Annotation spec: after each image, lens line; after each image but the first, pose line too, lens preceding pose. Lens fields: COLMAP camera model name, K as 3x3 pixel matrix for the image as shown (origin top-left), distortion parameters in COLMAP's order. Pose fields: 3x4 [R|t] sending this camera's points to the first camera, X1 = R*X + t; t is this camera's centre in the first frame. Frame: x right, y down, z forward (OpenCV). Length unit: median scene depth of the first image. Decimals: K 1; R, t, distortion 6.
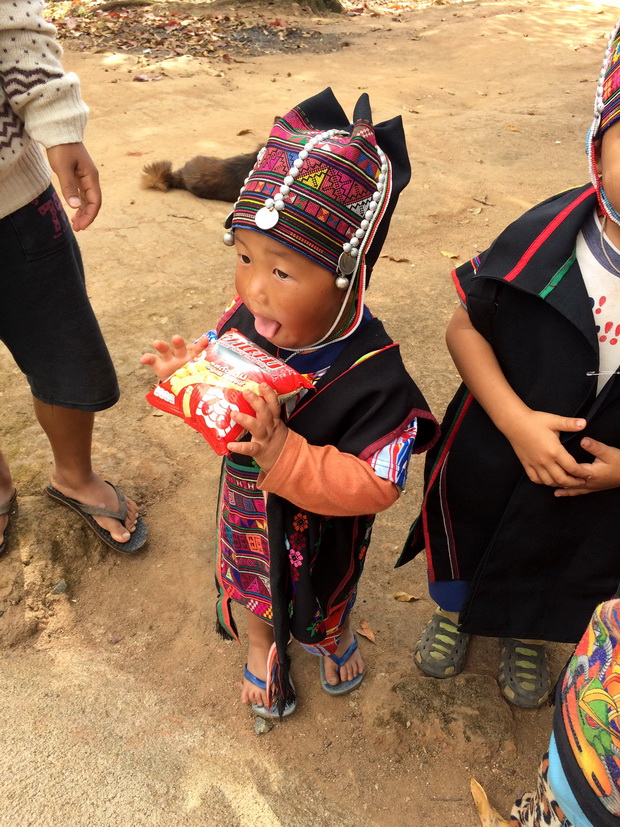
lens RADIAL K [[686.5, 0, 303.4], [0, 686.5, 418.8], [0, 0, 1]] dist [0.014441, -0.046726]
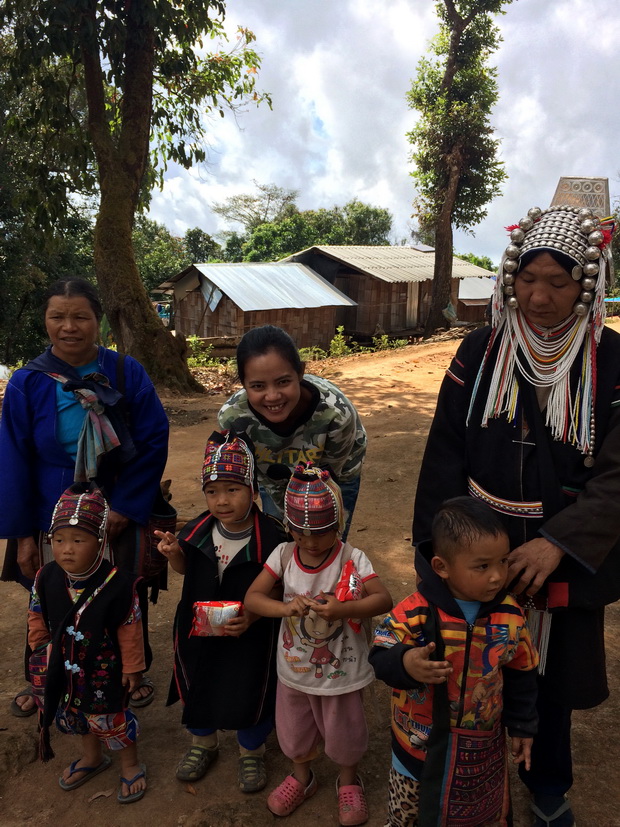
lens RADIAL K [[686.5, 0, 309.8], [0, 686.5, 410.0], [0, 0, 1]] dist [0.014441, -0.046726]
pose [[0.983822, -0.042590, 0.174015, 0.042289], [0.118816, 0.882089, -0.455852, 0.130143], [-0.134082, 0.469153, 0.872879, -0.319492]]
